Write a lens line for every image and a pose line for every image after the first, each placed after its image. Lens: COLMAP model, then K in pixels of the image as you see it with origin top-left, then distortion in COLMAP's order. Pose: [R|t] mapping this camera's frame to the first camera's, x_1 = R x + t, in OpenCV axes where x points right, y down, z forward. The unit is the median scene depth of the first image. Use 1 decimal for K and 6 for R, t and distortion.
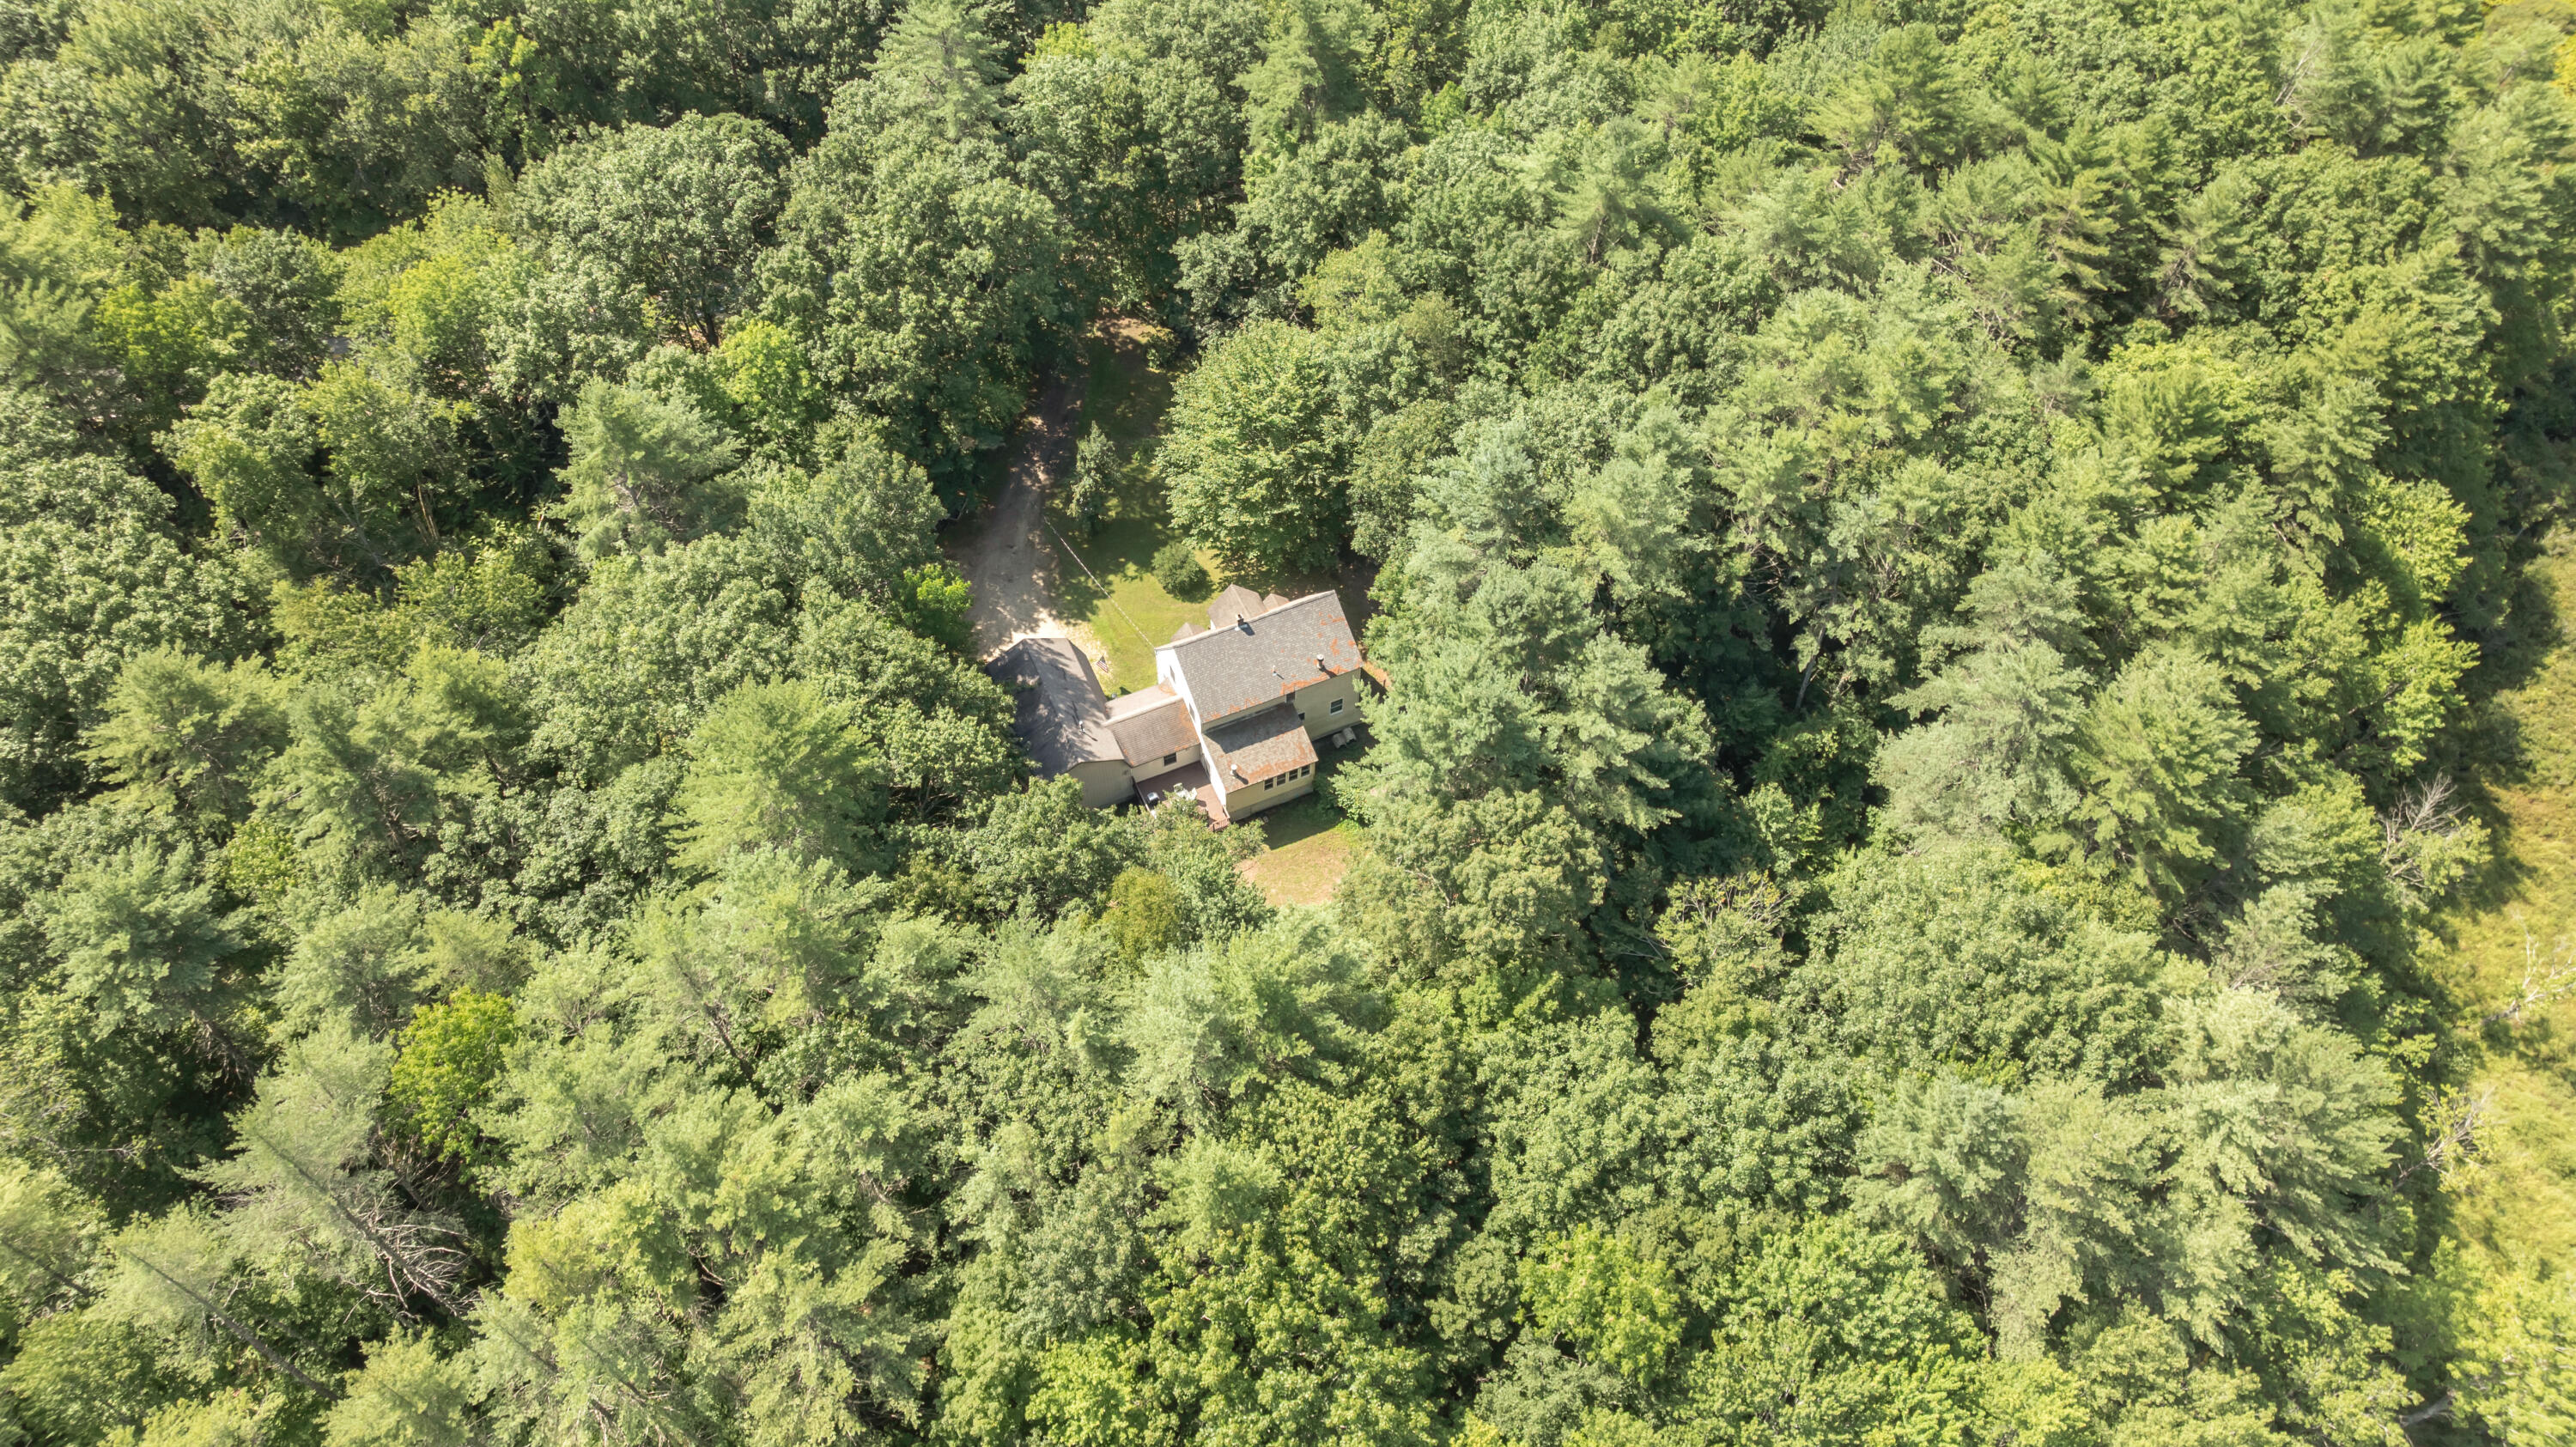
lens RADIAL K [[1849.9, 0, 1288.0], [0, 1849.9, 723.5], [0, 0, 1]] dist [-0.018505, -0.009177]
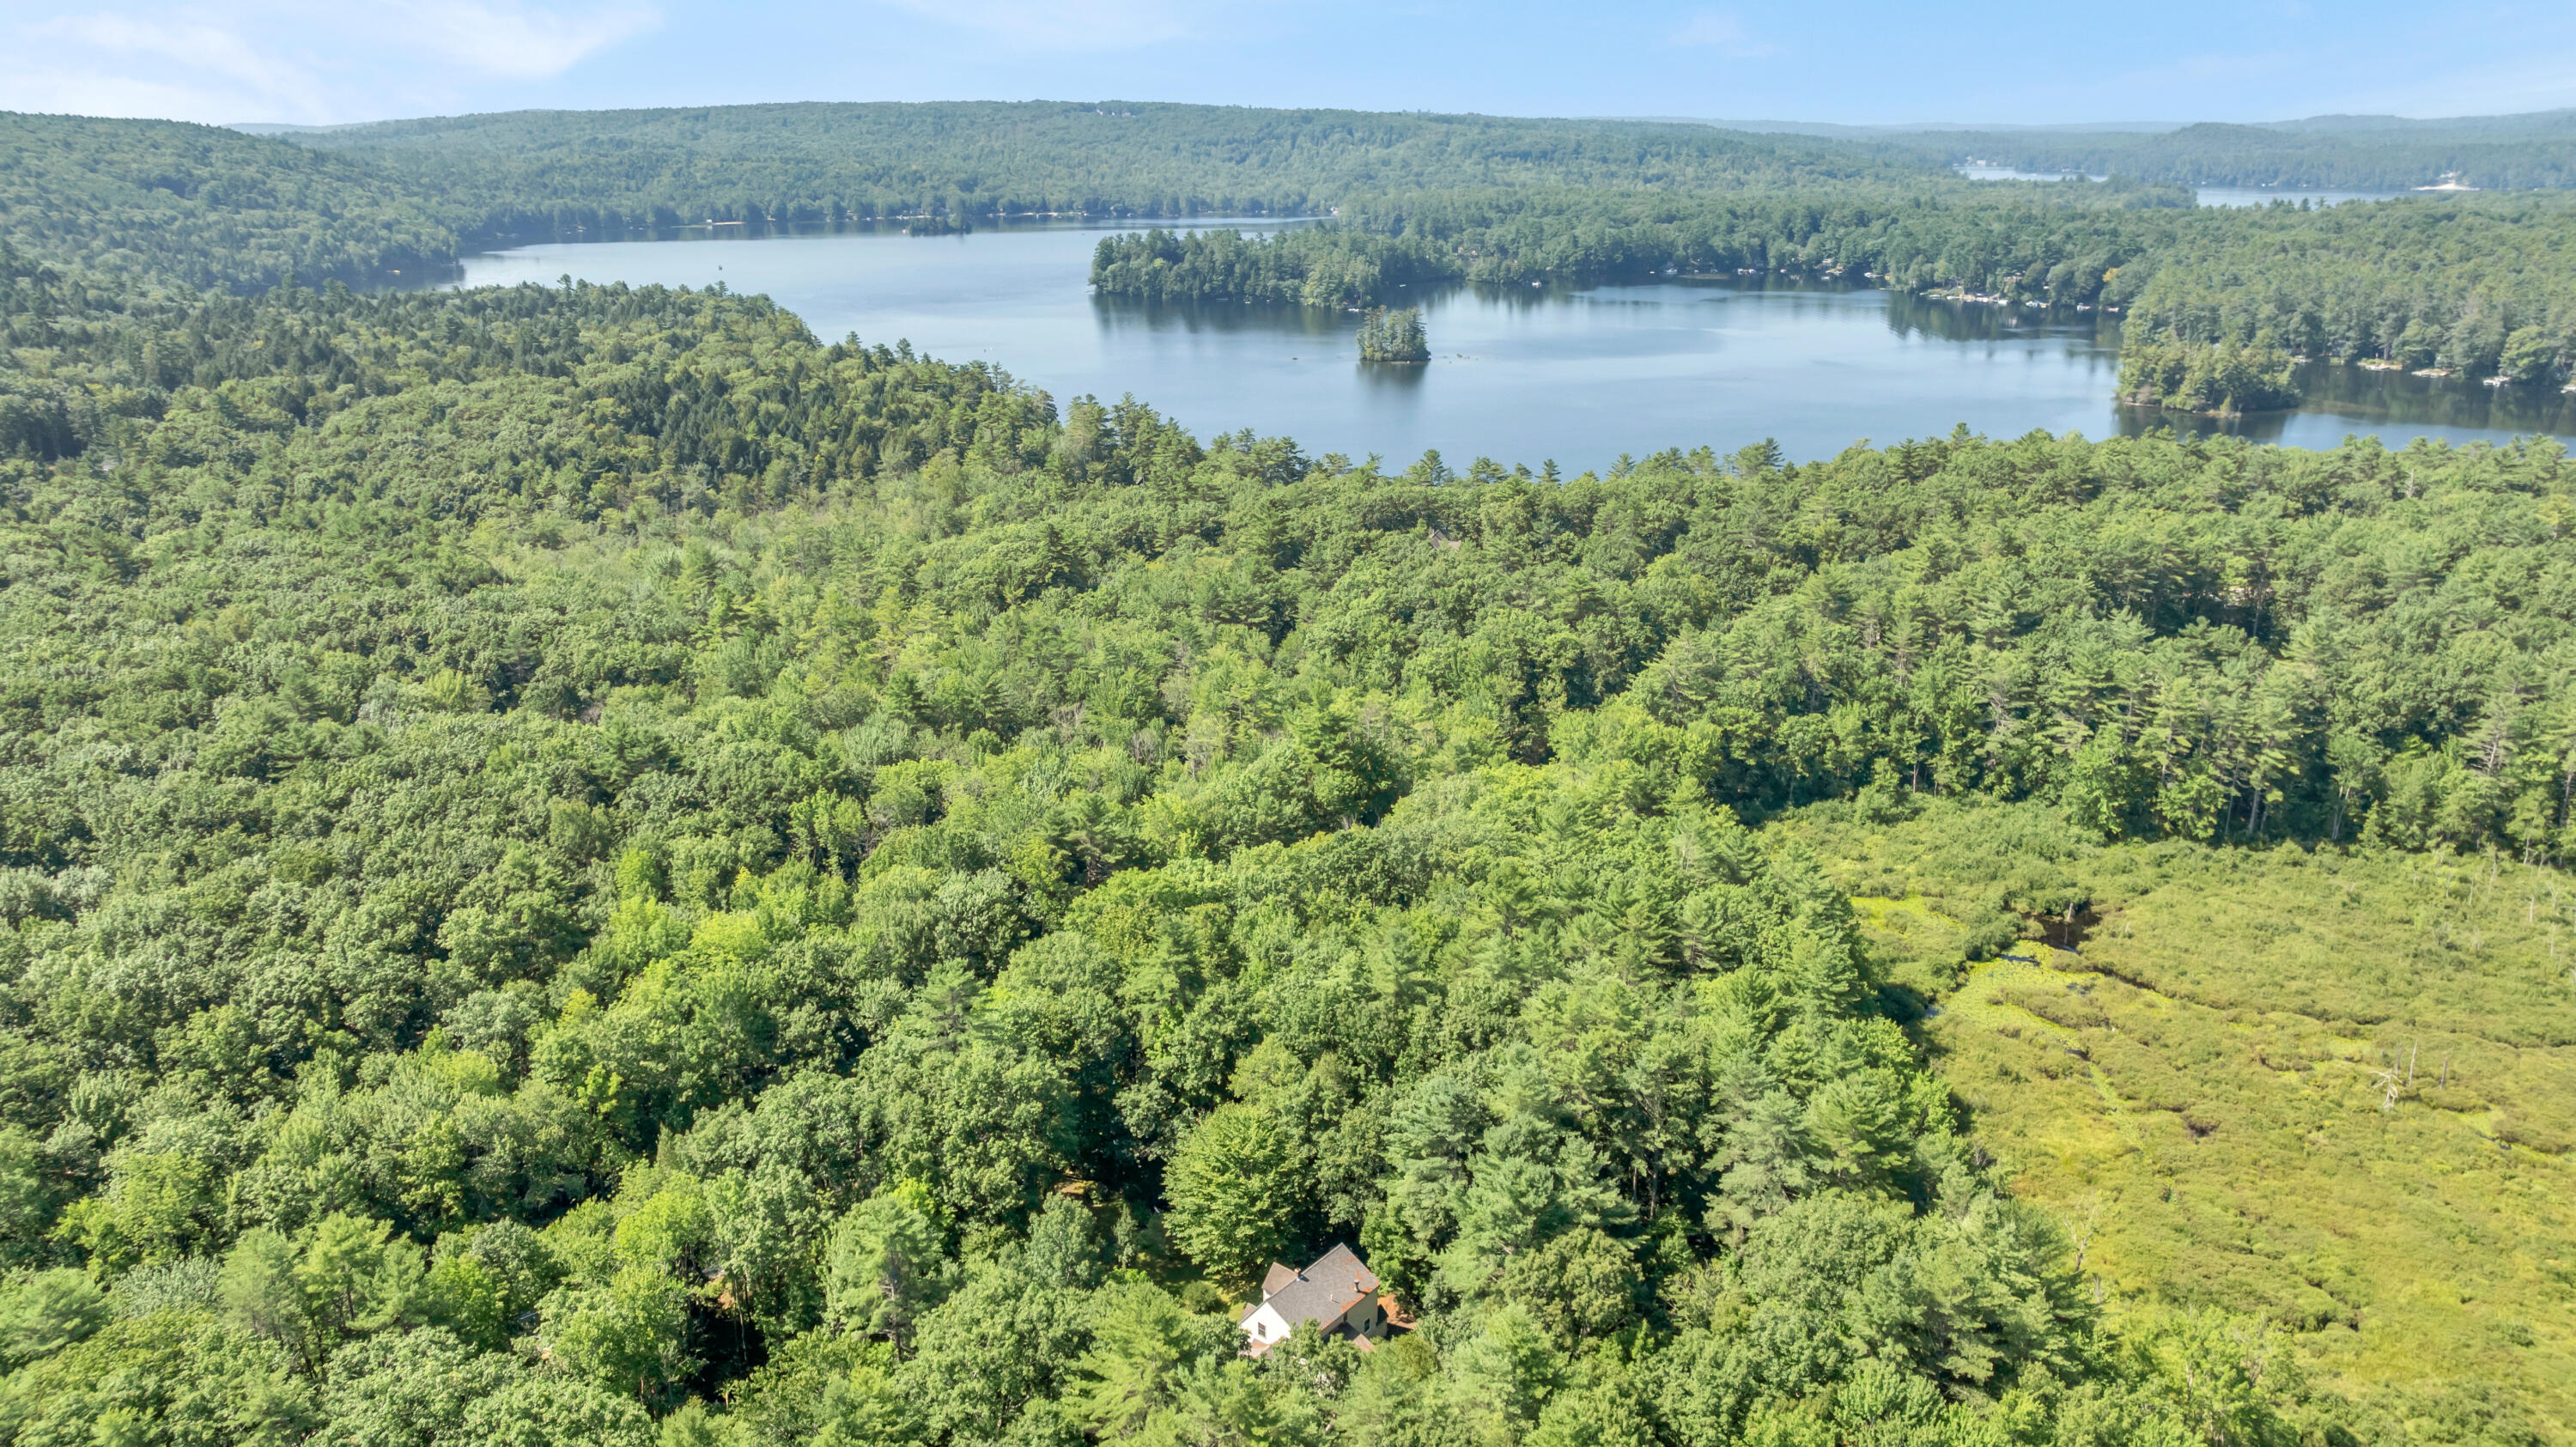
lens RADIAL K [[1849.9, 0, 1288.0], [0, 1849.9, 723.5], [0, 0, 1]] dist [-0.018505, -0.009177]
pose [[0.896234, -0.152111, 0.416685, -0.553982], [0.365532, 0.785427, -0.499491, 0.317089], [-0.251297, 0.599973, 0.759528, -0.352737]]
